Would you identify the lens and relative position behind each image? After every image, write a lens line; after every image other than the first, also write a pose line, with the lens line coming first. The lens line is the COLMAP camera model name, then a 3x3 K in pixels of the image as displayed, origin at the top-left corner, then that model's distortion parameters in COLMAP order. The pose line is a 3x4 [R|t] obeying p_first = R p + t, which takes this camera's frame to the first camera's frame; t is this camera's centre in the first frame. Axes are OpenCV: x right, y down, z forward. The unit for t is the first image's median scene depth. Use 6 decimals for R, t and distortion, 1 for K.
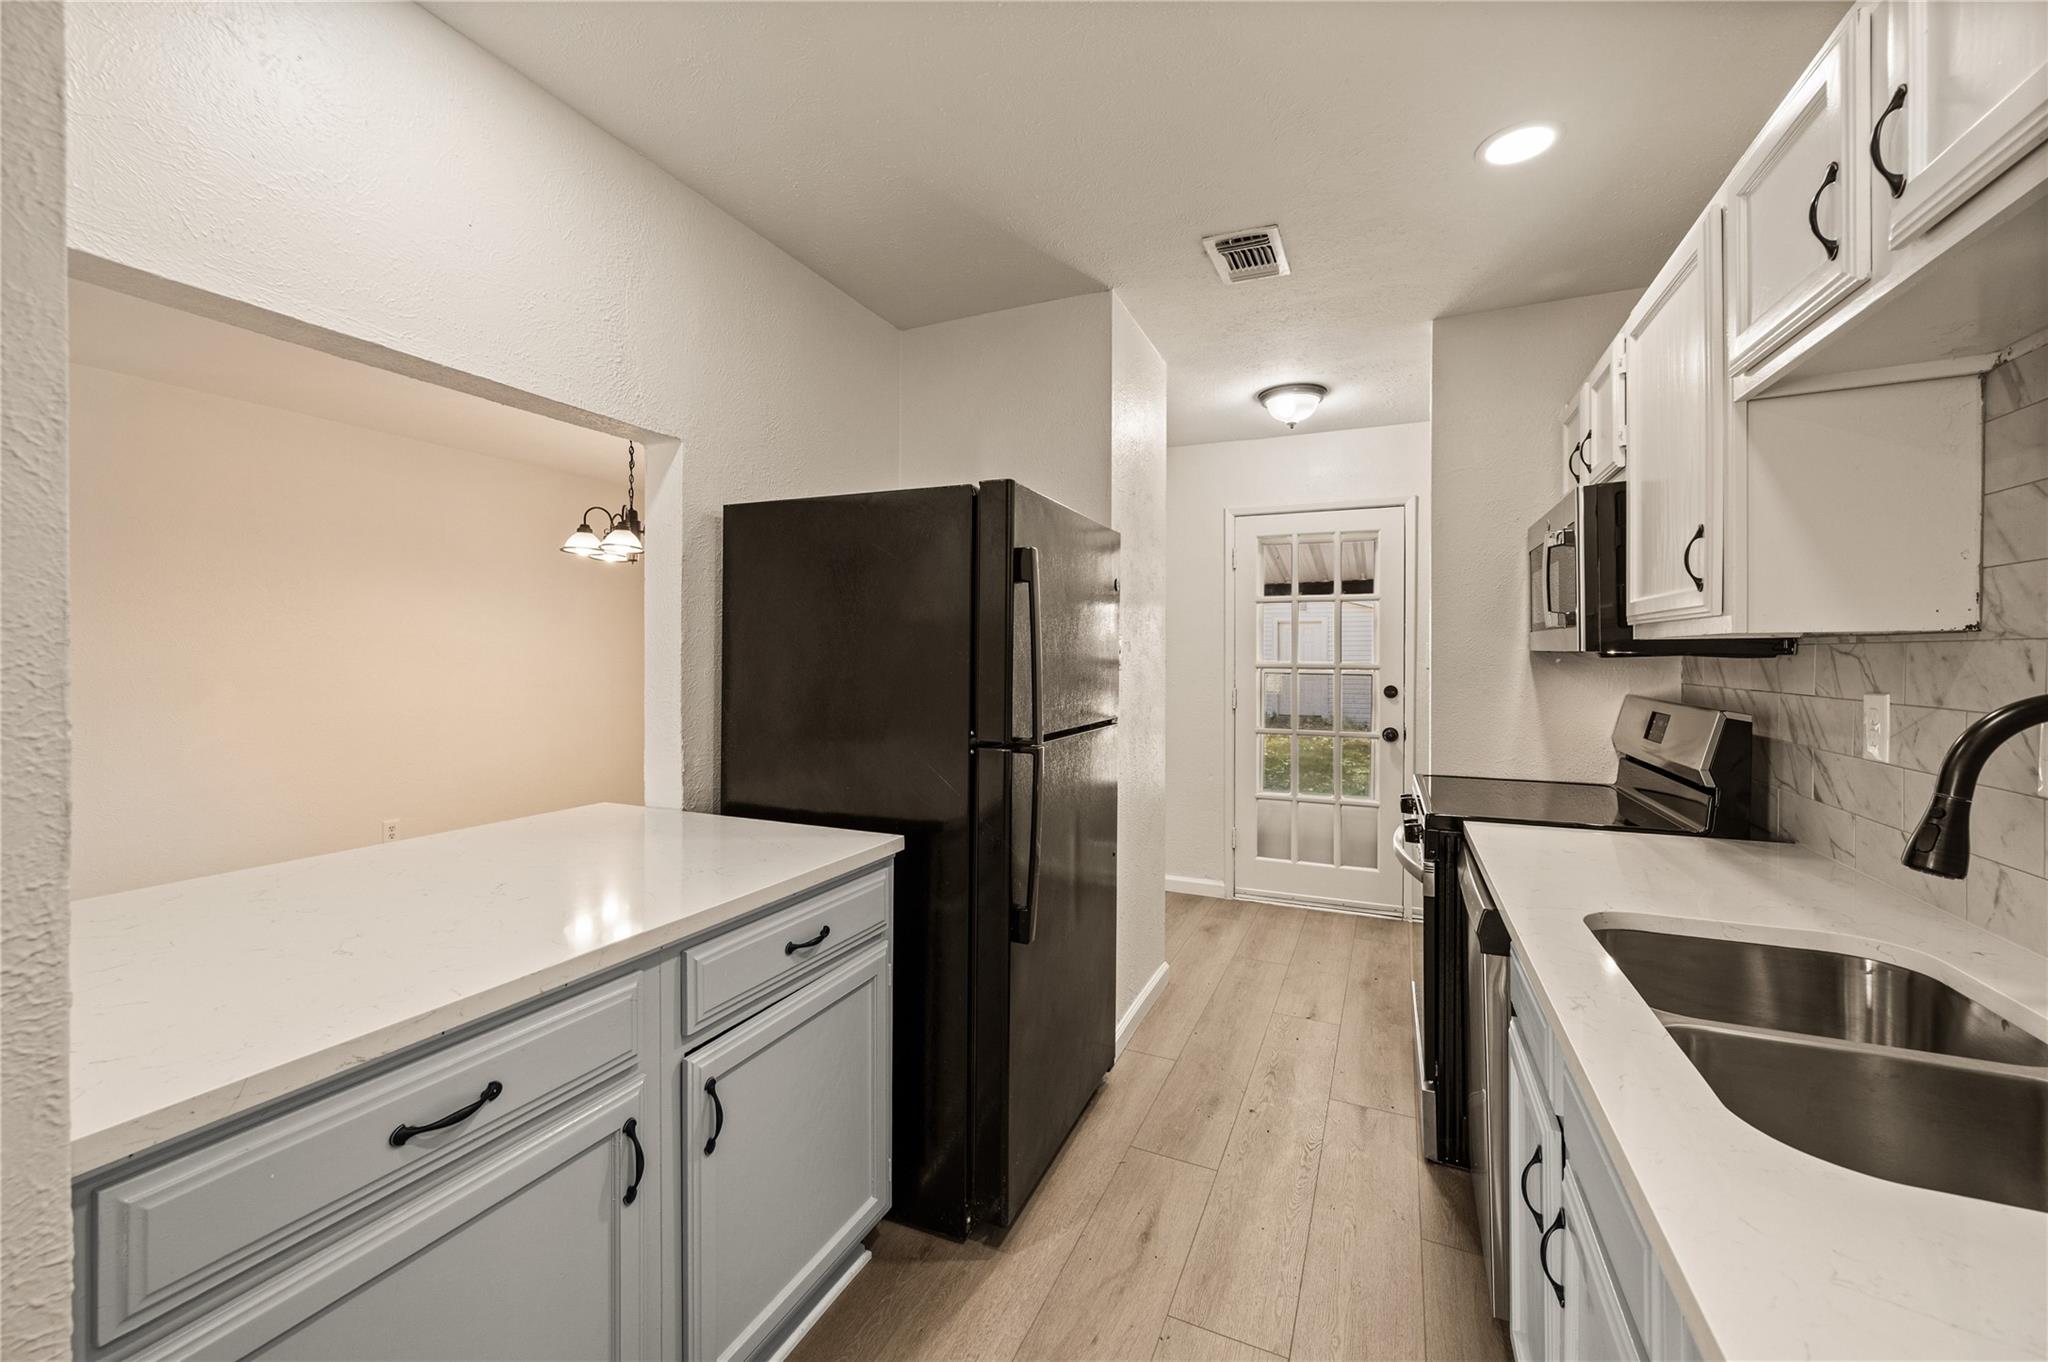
lens RADIAL K [[807.1, 0, 1030.2], [0, 807.1, 661.8], [0, 0, 1]] dist [-0.000117, 0.000453]
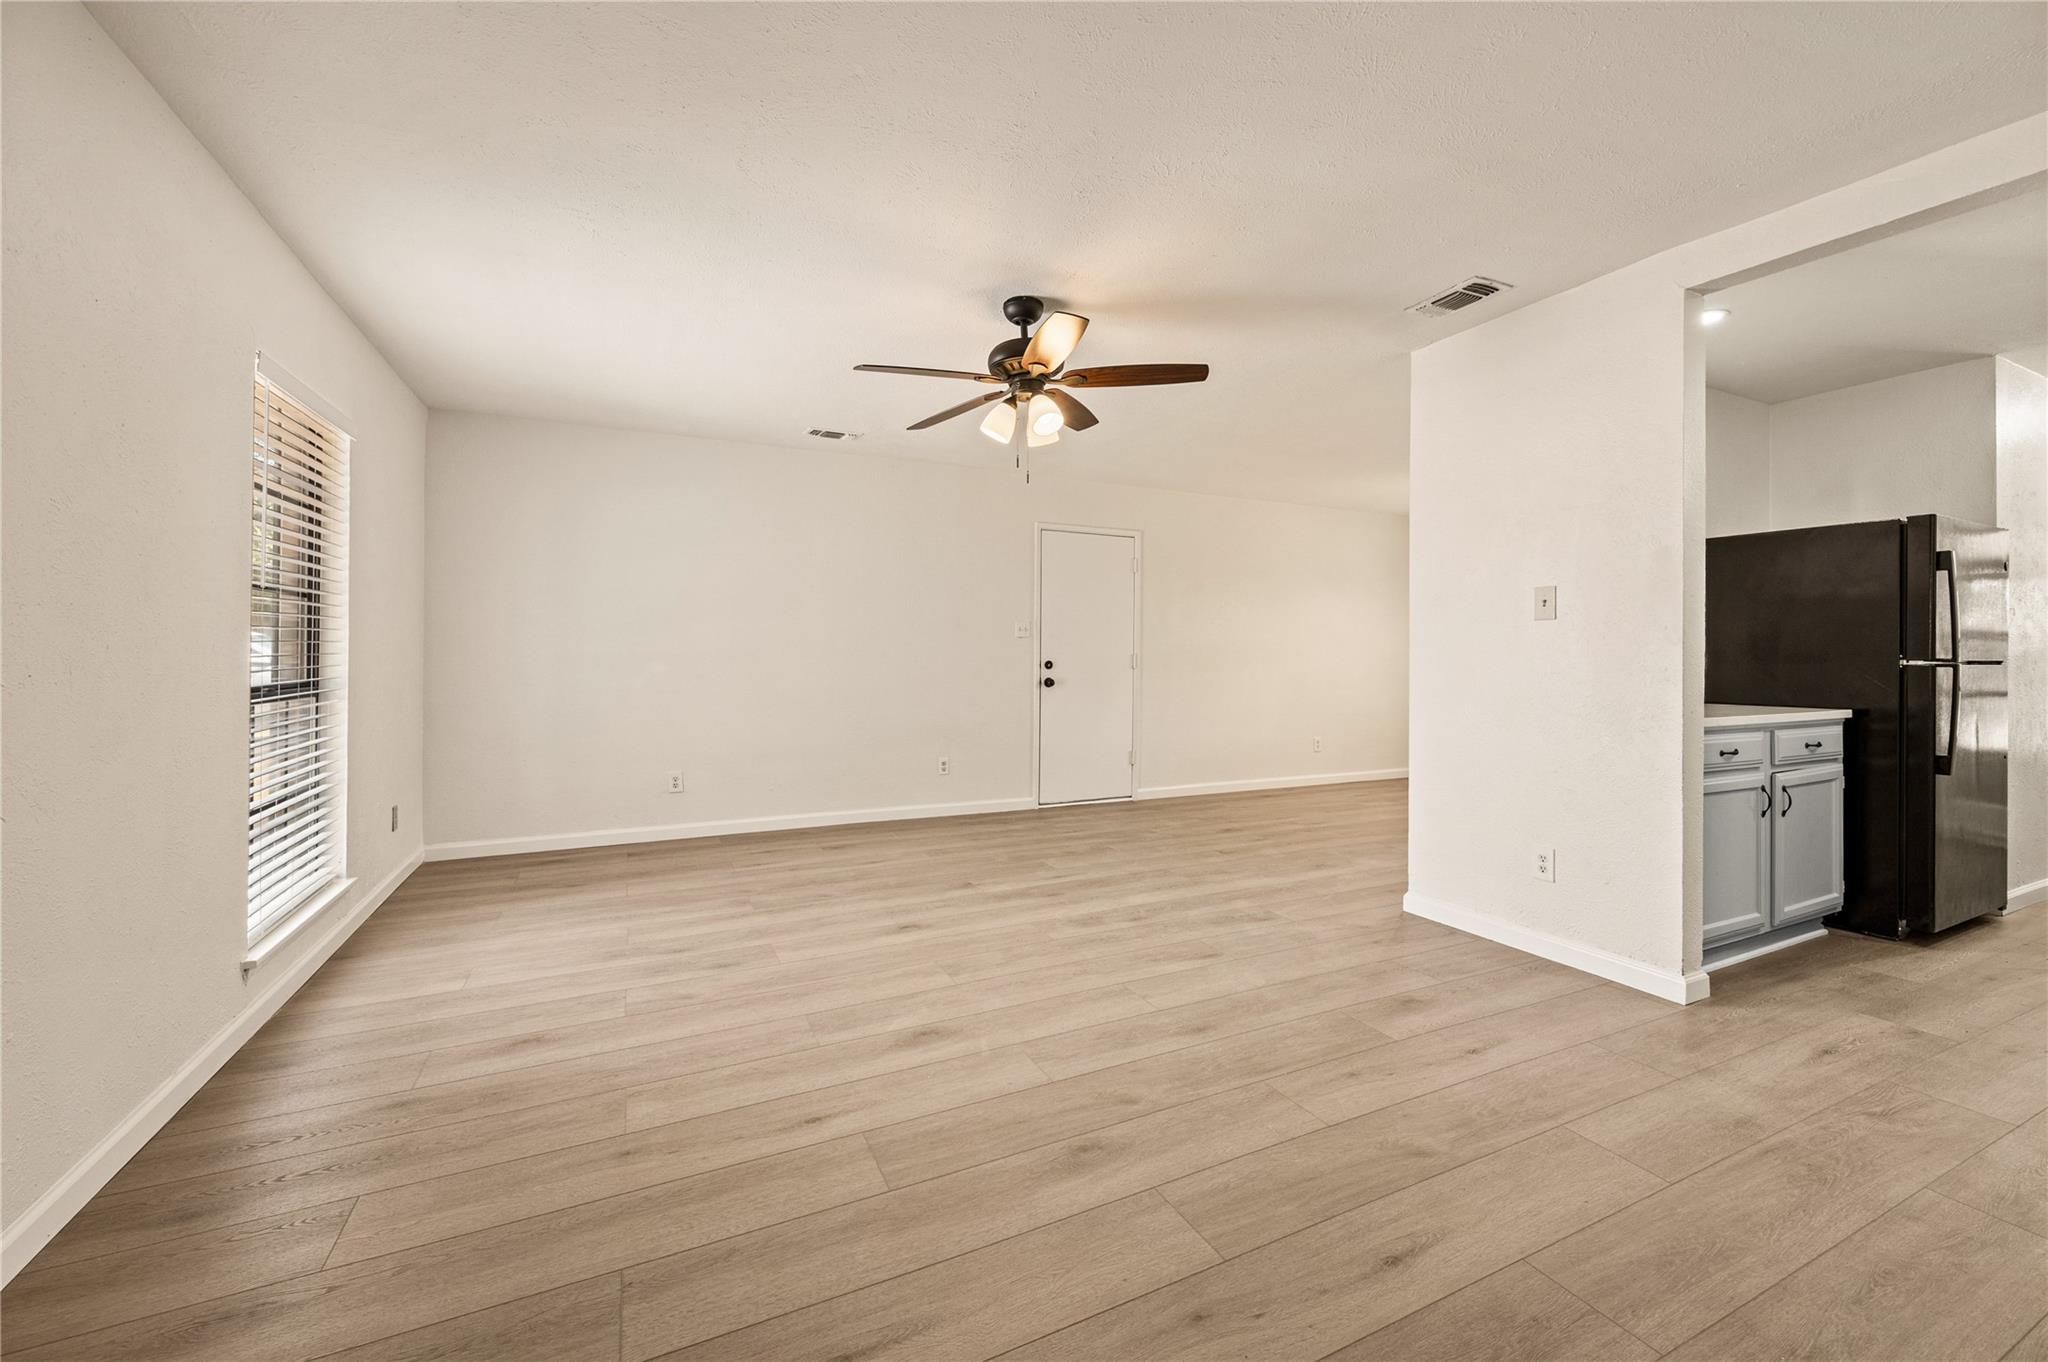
lens RADIAL K [[807.1, 0, 1020.1], [0, 807.1, 657.4], [0, 0, 1]] dist [-0.000117, 0.000453]
pose [[0.760502, -0.004969, -0.649317, -0.335003], [-0.002129, 0.999946, -0.010146, 0.095081], [0.649332, 0.009099, 0.760450, -1.393702]]
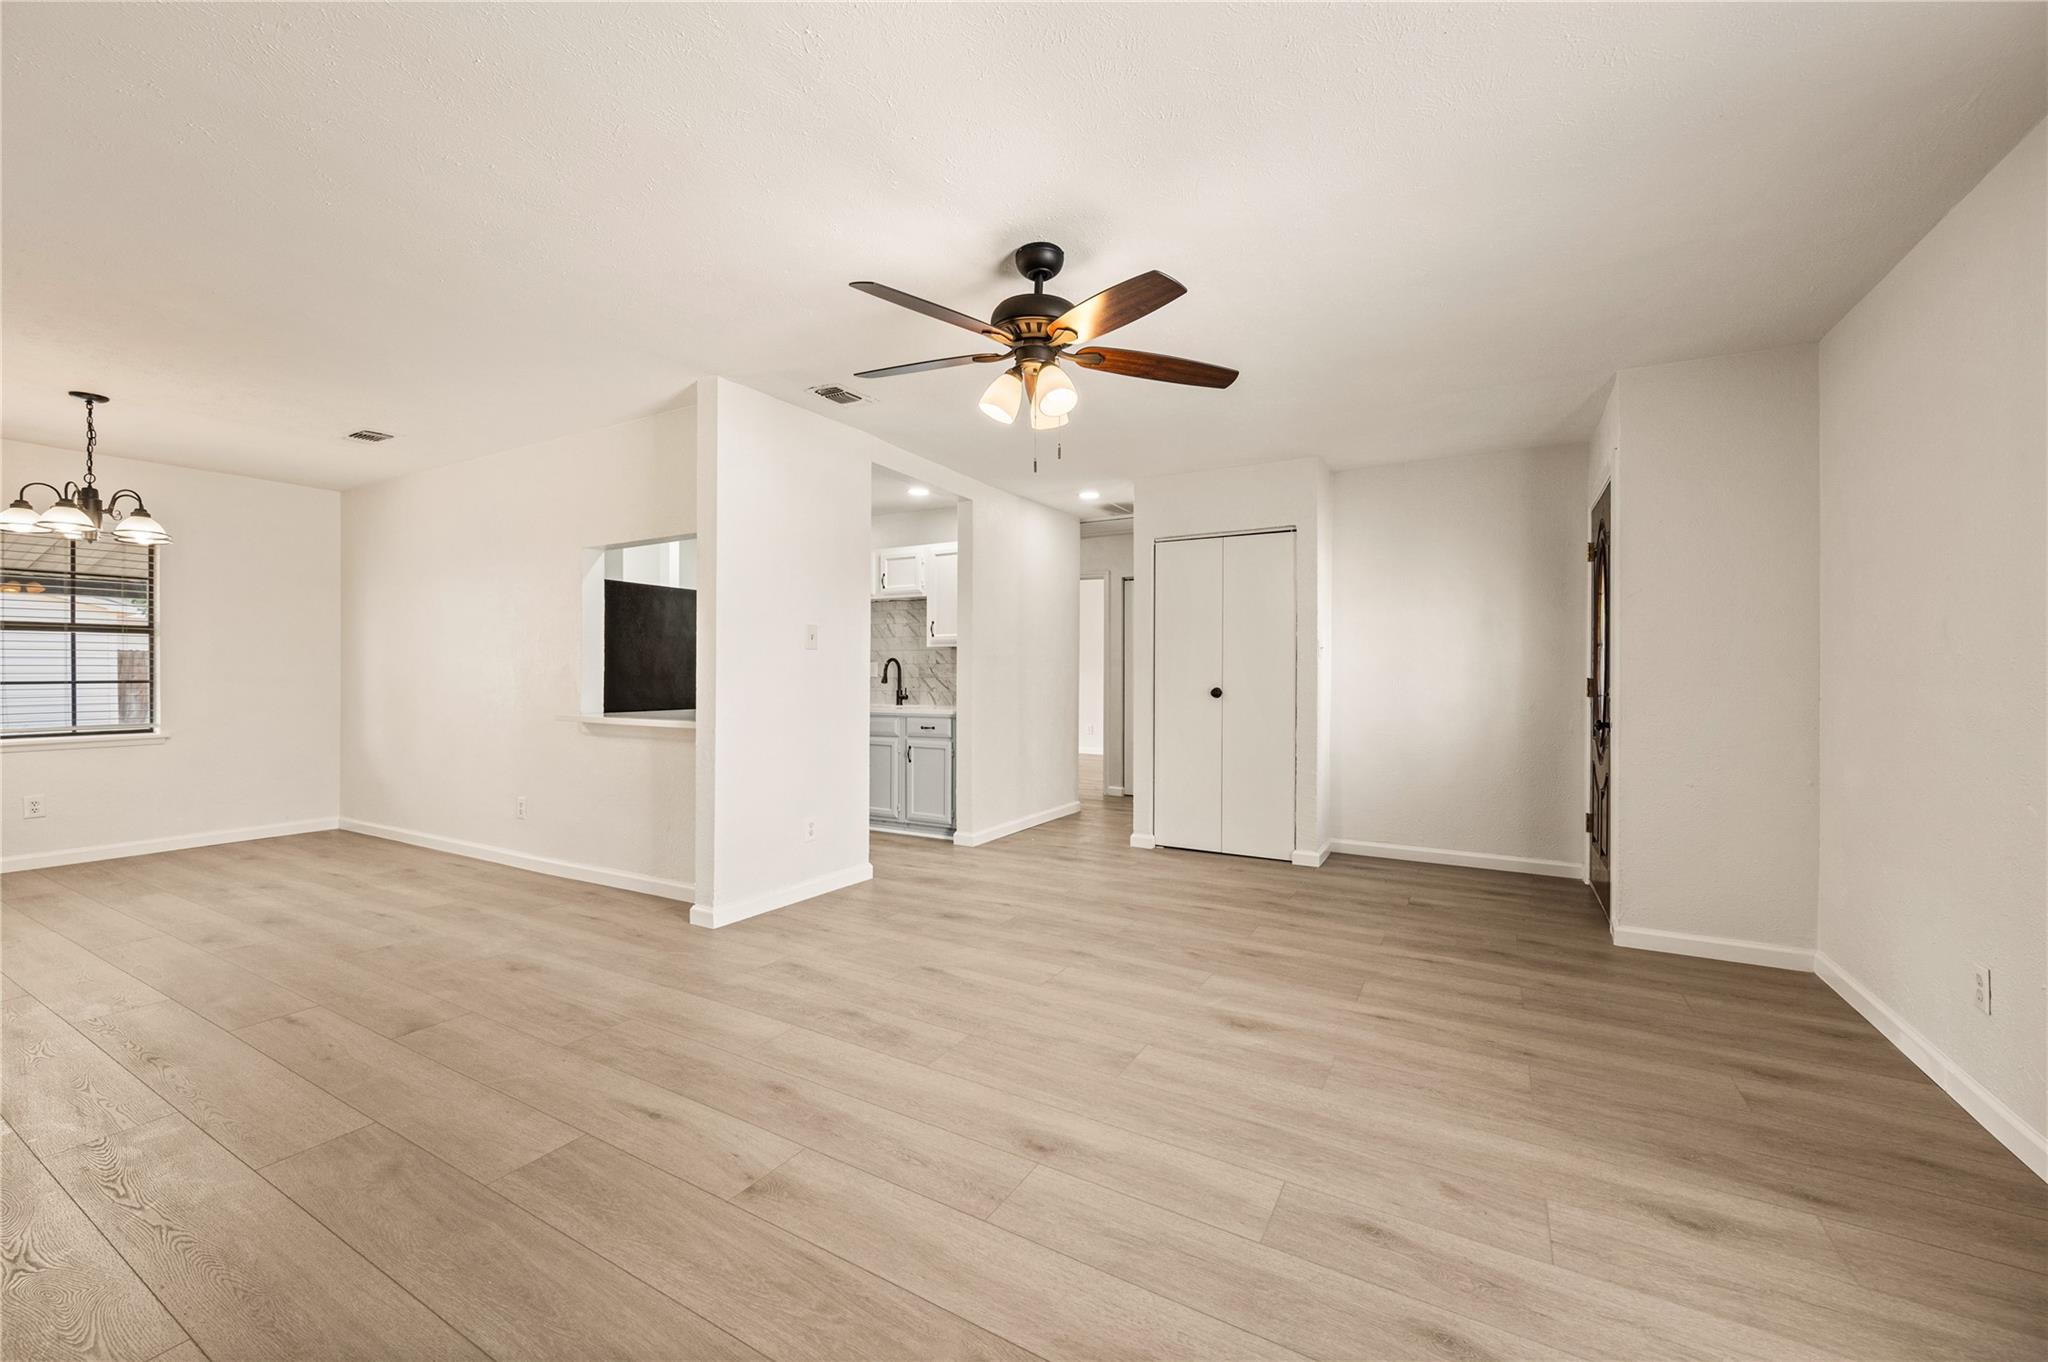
lens RADIAL K [[807.1, 0, 1014.5], [0, 807.1, 676.5], [0, 0, 1]] dist [-0.000117, 0.000453]
pose [[0.113126, -0.010156, 0.993529, -2.461762], [0.005590, 0.999938, 0.009585, 0.059353], [-0.993565, 0.004469, 0.113176, -0.401066]]
